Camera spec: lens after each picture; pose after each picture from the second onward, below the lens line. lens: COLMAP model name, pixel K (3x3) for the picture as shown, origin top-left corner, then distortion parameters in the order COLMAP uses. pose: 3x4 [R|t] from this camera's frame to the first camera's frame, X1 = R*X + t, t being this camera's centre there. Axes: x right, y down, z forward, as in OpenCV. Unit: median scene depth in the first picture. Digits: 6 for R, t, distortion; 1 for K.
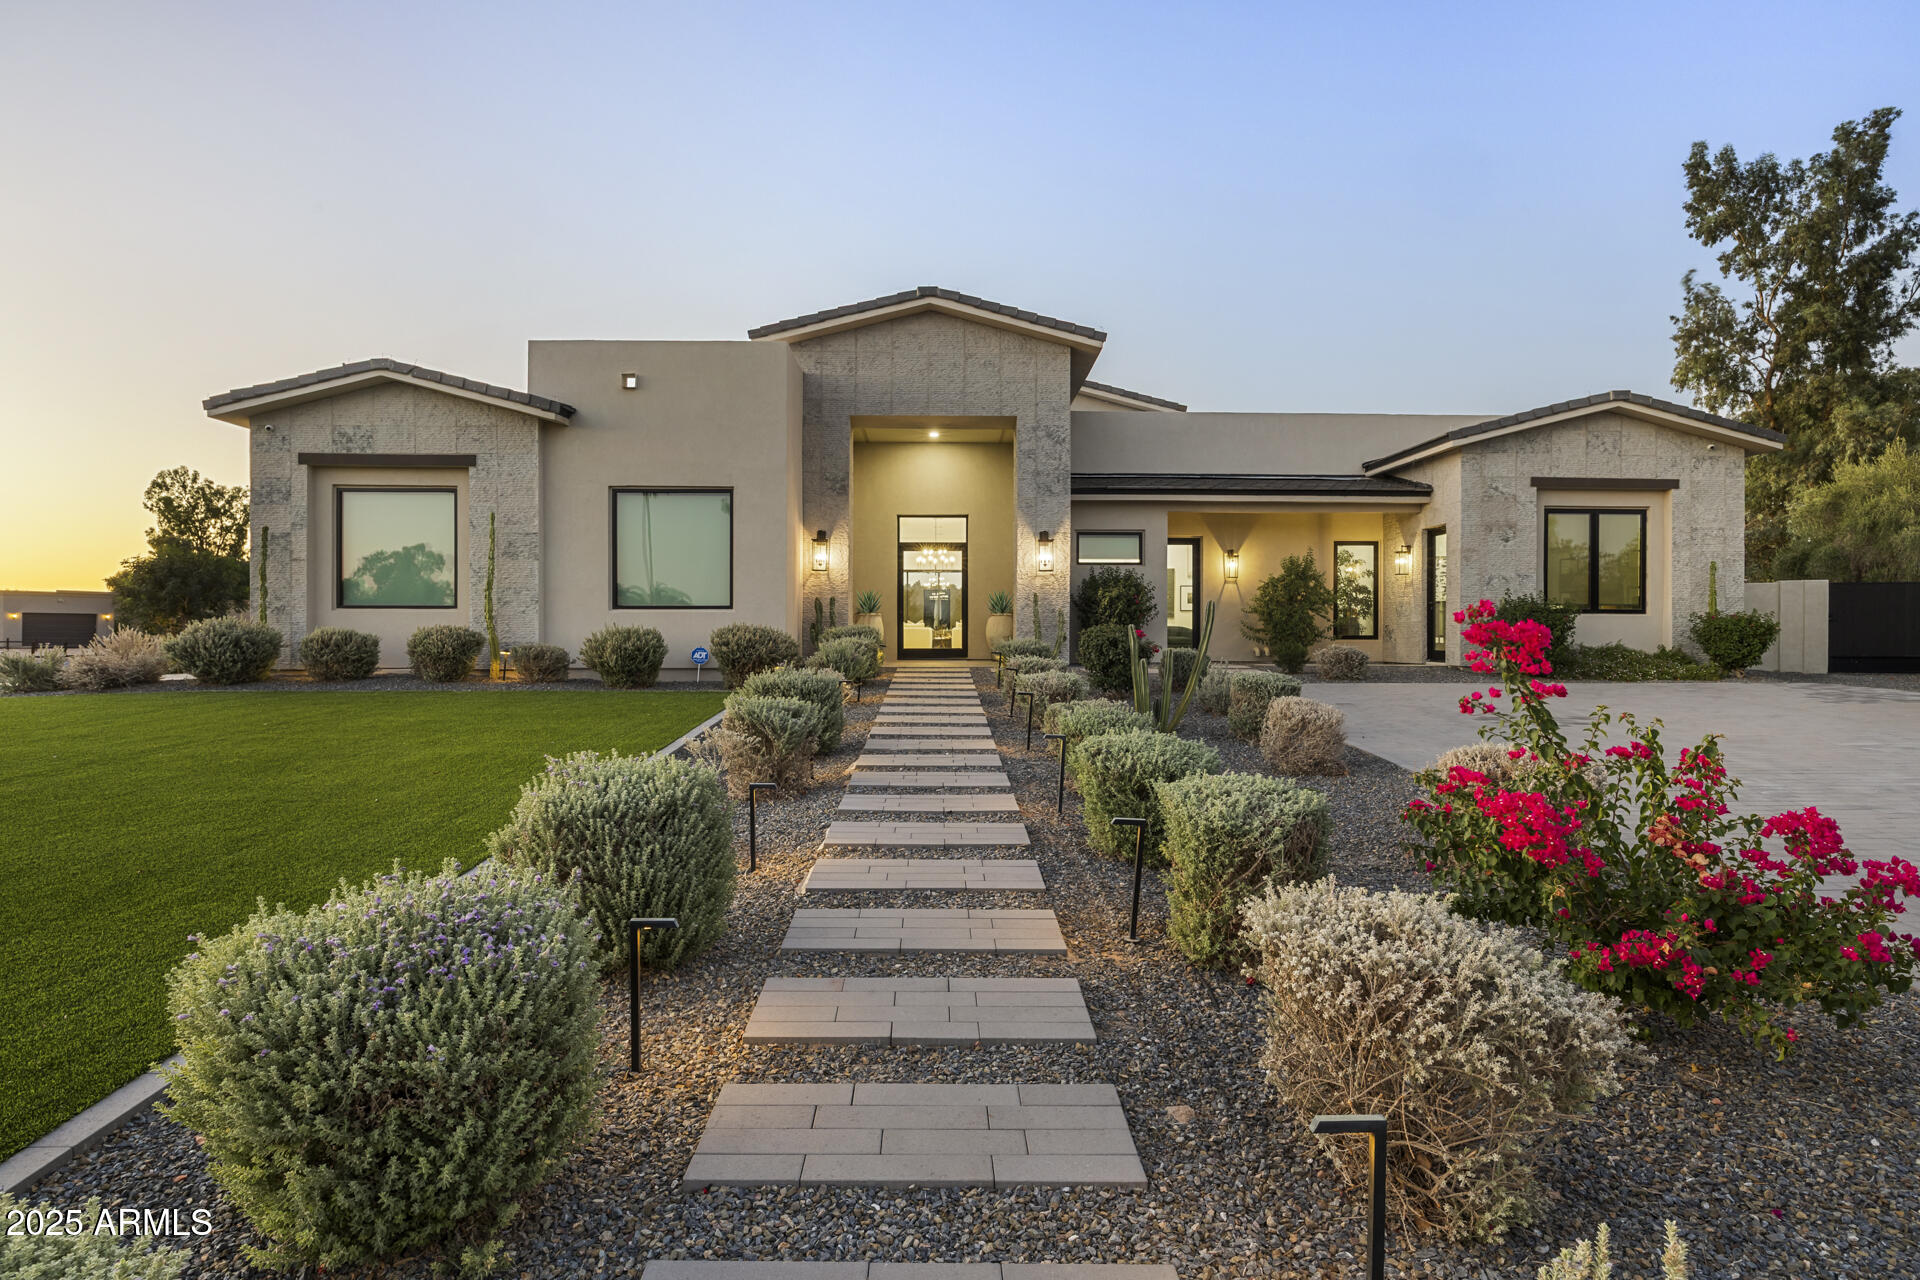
lens RADIAL K [[1058.3, 0, 957.1], [0, 1058.3, 643.9], [0, 0, 1]] dist [0.000295, 0.000613]
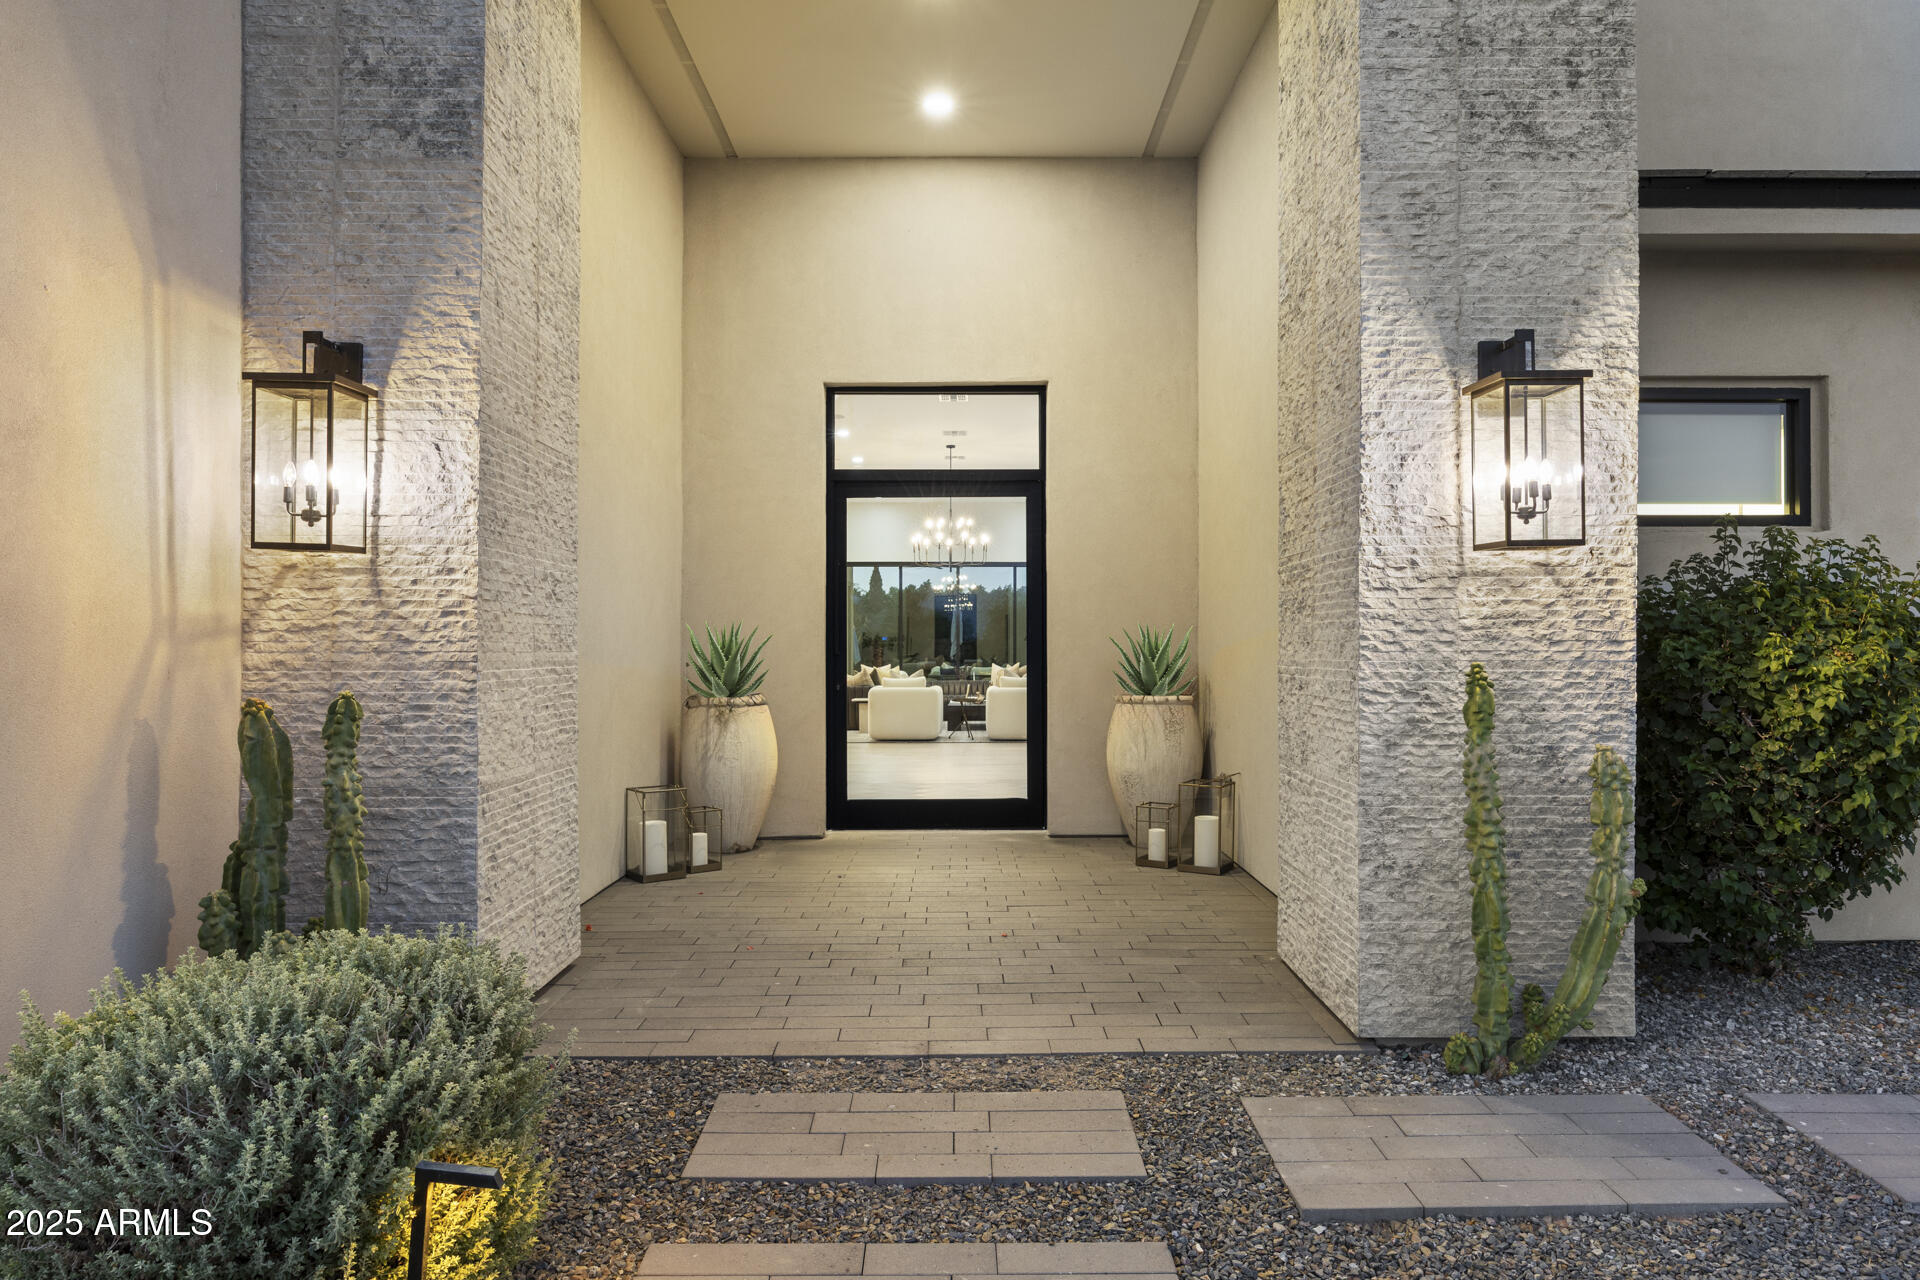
lens RADIAL K [[1230.0, 0, 965.5], [0, 1230.0, 635.5], [0, 0, 1]] dist [-0.001260, -0.000508]
pose [[0.999923, -0.001237, -0.012317, -0.011350], [0.001069, 0.999907, -0.013631, -0.048093], [0.012333, 0.013616, 0.999831, 0.744034]]
